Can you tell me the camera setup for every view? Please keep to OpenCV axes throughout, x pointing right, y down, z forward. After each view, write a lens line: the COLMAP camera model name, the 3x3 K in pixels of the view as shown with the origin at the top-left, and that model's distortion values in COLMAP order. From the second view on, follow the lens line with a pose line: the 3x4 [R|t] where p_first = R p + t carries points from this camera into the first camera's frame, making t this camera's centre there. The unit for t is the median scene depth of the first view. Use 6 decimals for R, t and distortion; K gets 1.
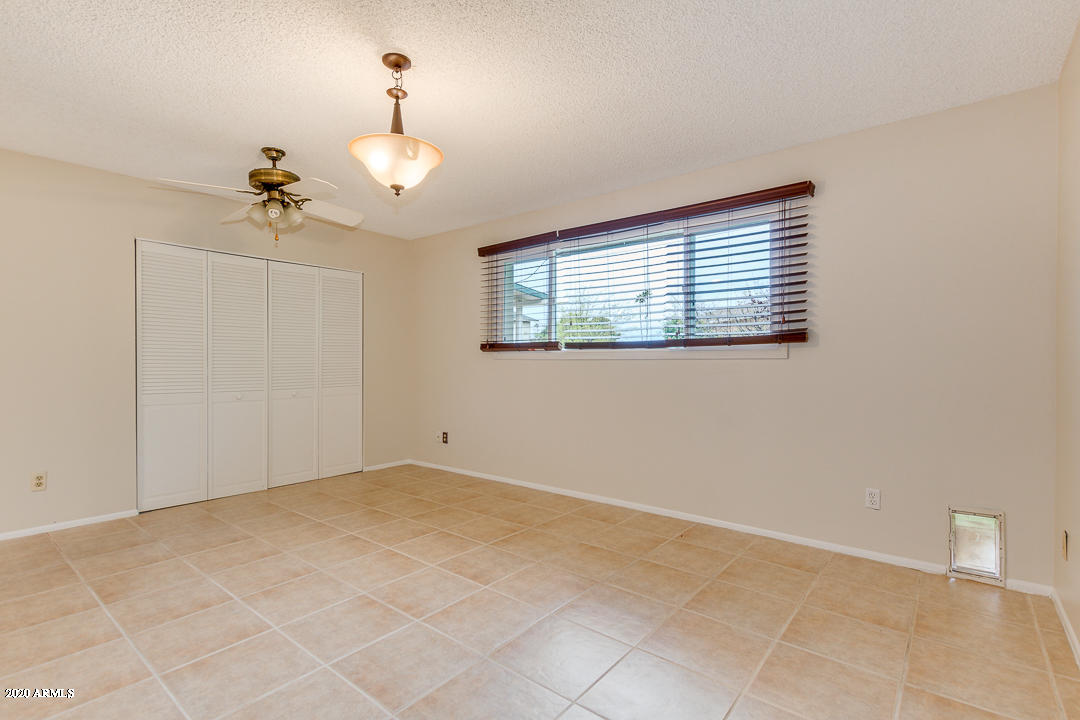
lens RADIAL K [[505.8, 0, 534.1], [0, 505.8, 359.6], [0, 0, 1]] dist [0.007287, -0.003948]
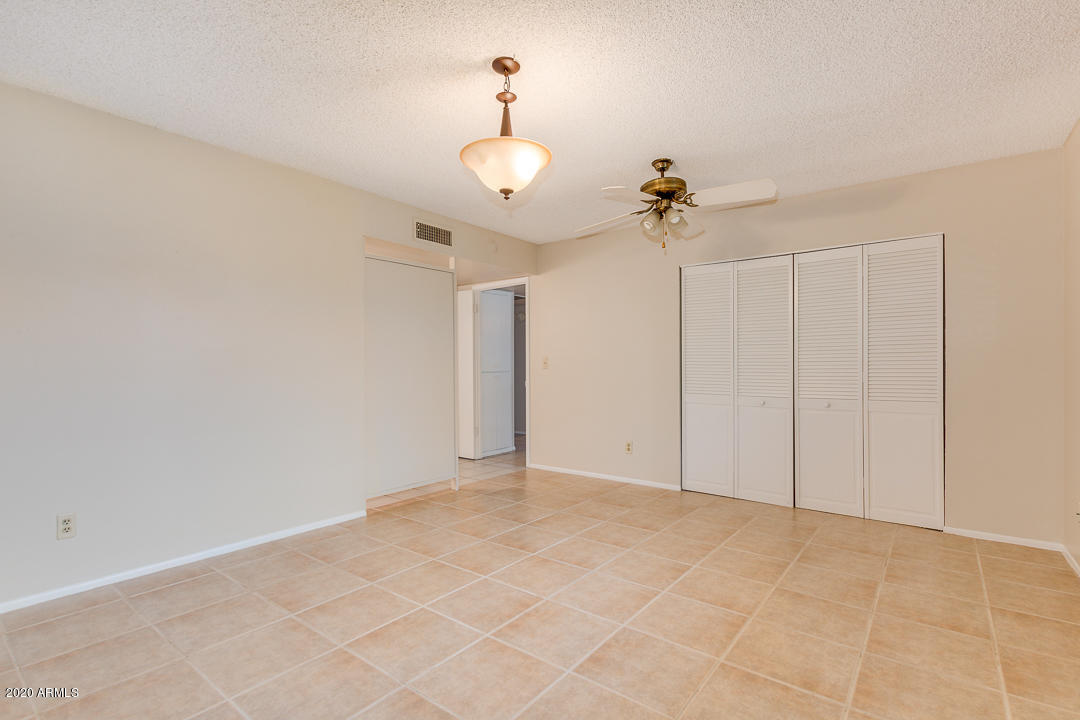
lens RADIAL K [[505.8, 0, 547.4], [0, 505.8, 365.8], [0, 0, 1]] dist [0.007287, -0.003948]
pose [[0.029103, -0.002116, -0.999574, 0.526183], [0.004145, 0.999989, -0.001996, 0.004085], [0.999568, -0.004086, 0.029111, 0.776271]]
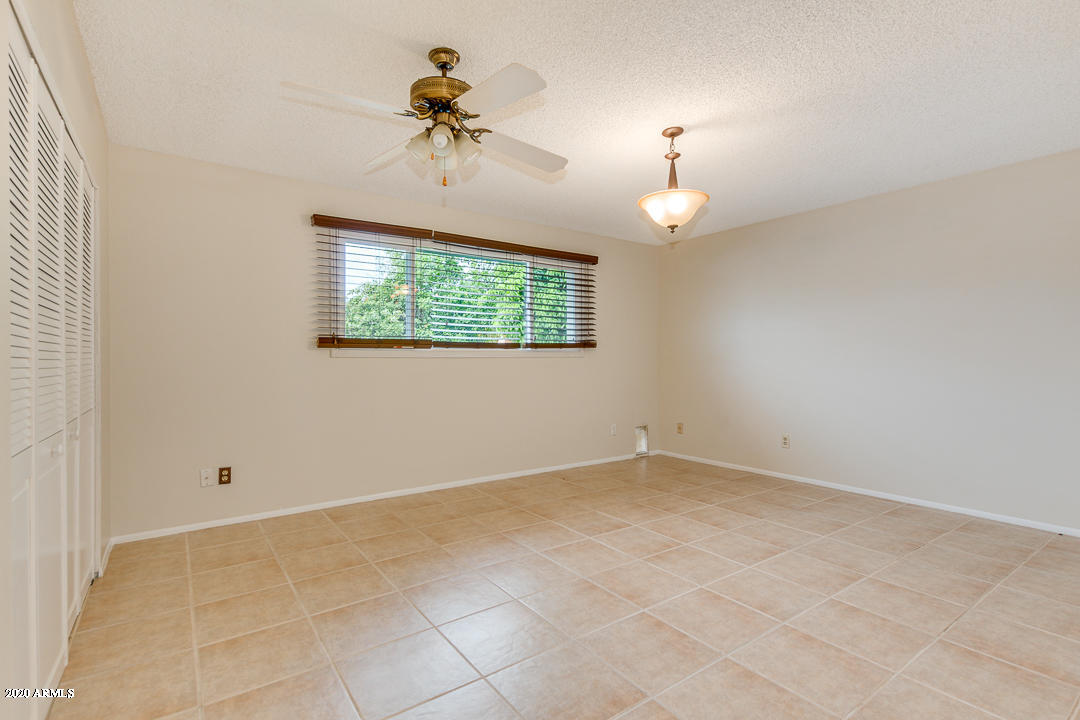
lens RADIAL K [[505.8, 0, 538.0], [0, 505.8, 357.8], [0, 0, 1]] dist [0.007287, -0.003948]
pose [[0.267047, -0.000110, 0.963683, -1.201689], [0.001038, 0.999999, -0.000174, 0.000795], [-0.963683, 0.001046, 0.267047, 0.727852]]
